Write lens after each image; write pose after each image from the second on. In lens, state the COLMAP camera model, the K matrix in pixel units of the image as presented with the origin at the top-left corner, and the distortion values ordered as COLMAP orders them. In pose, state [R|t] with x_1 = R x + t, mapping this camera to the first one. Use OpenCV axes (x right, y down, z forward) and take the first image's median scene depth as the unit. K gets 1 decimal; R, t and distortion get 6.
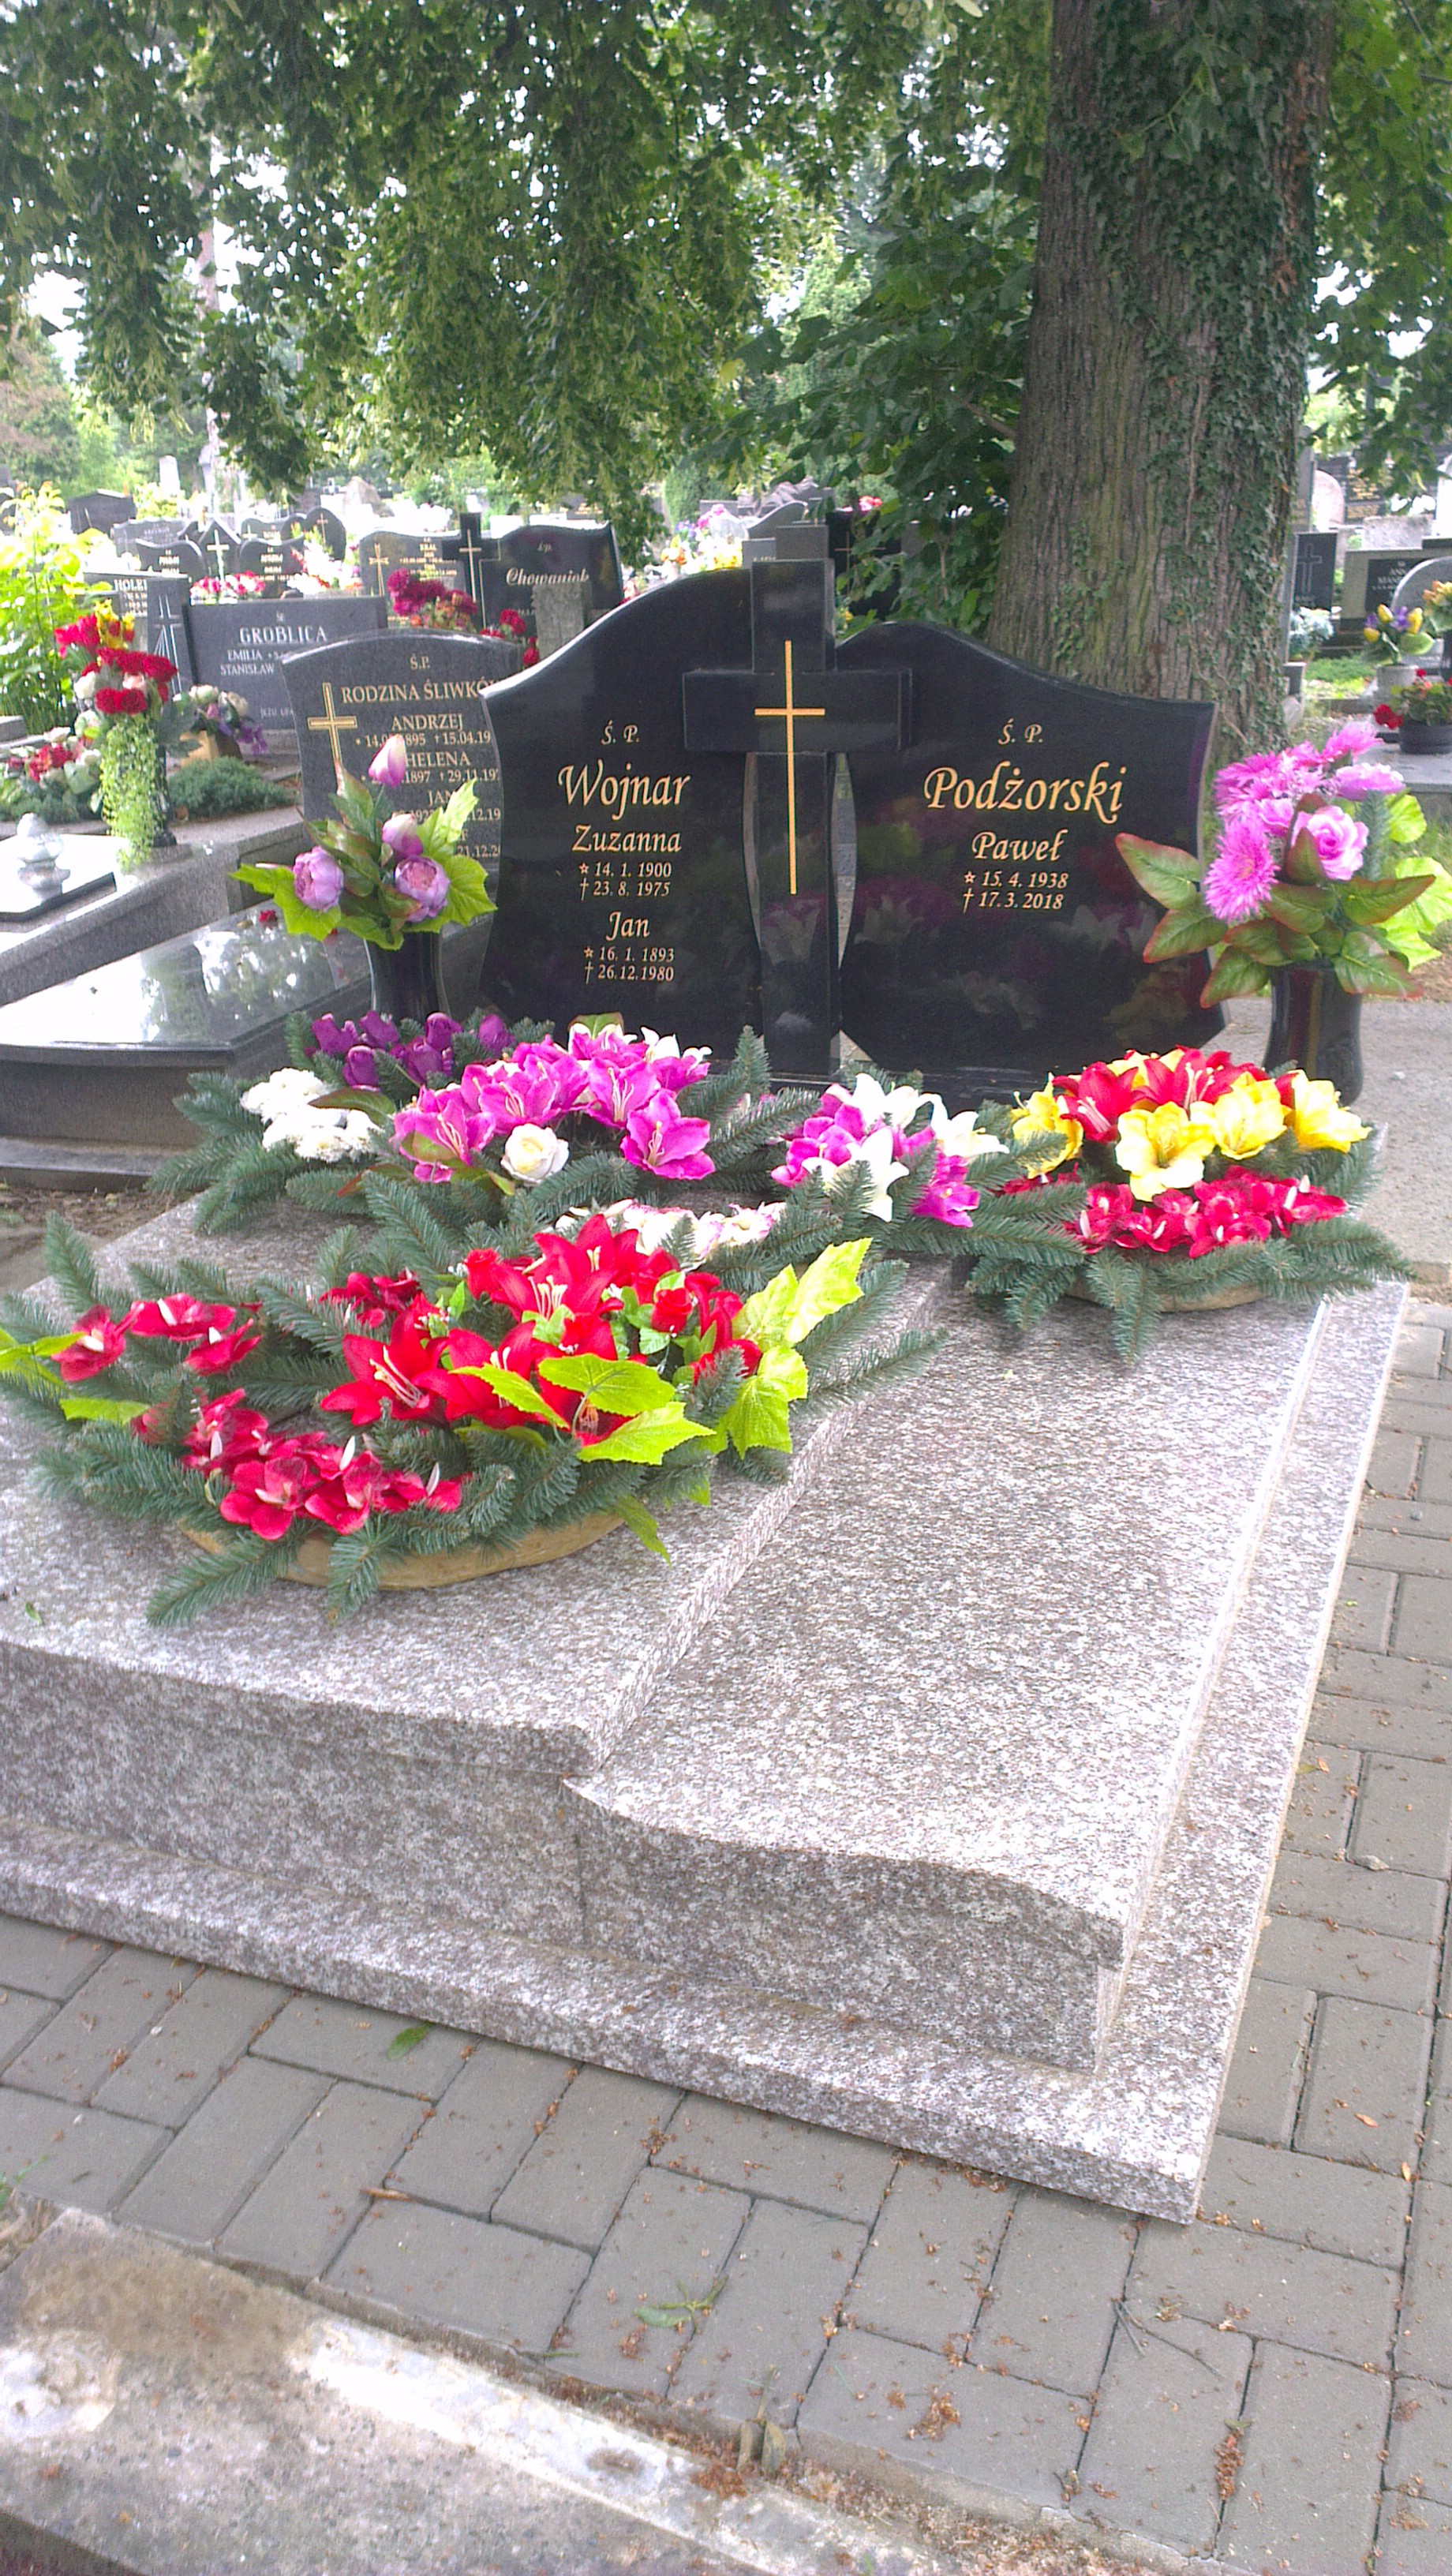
lens RADIAL K [[2049.2, 0, 709.7], [0, 2049.2, 1288.8], [0, 0, 1]] dist [0.140931, -0.295352]
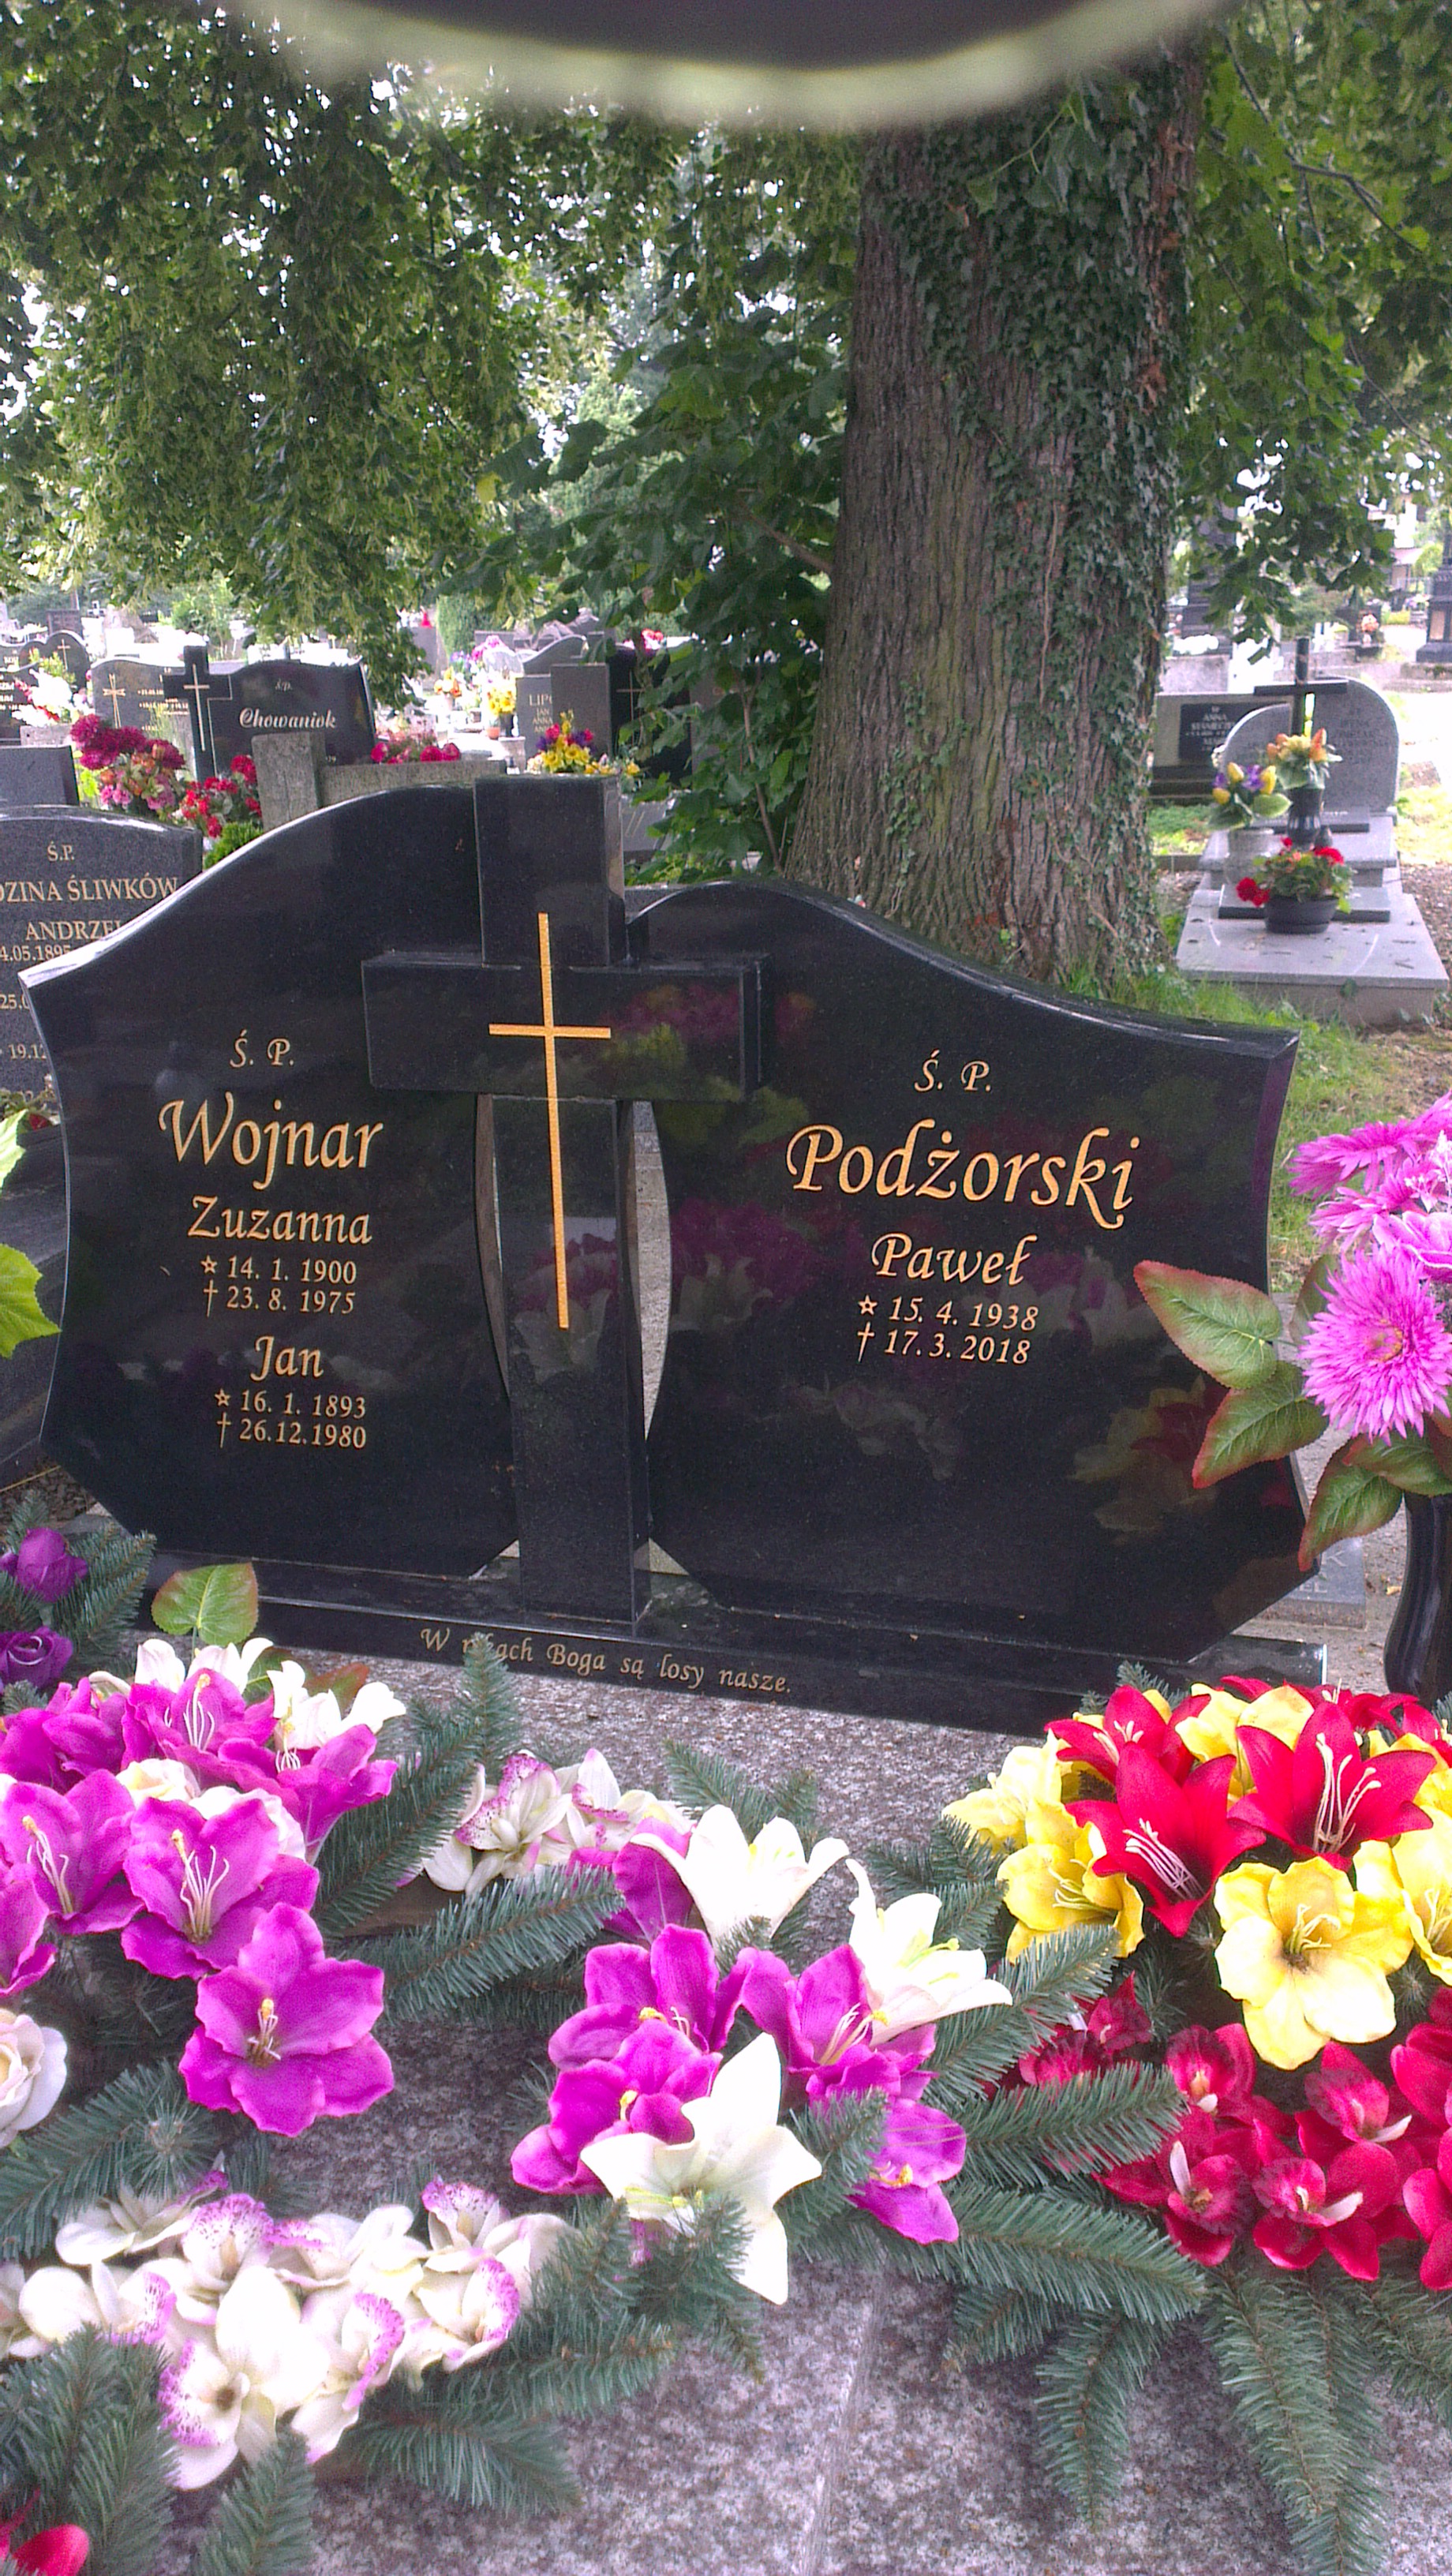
lens RADIAL K [[2049.2, 0, 709.7], [0, 2049.2, 1288.8], [0, 0, 1]] dist [0.140931, -0.295352]
pose [[0.994930, -0.019162, 0.098731, 0.011735], [0.024547, 0.998260, -0.053612, -0.082201], [-0.097532, 0.055763, 0.993669, 0.202815]]
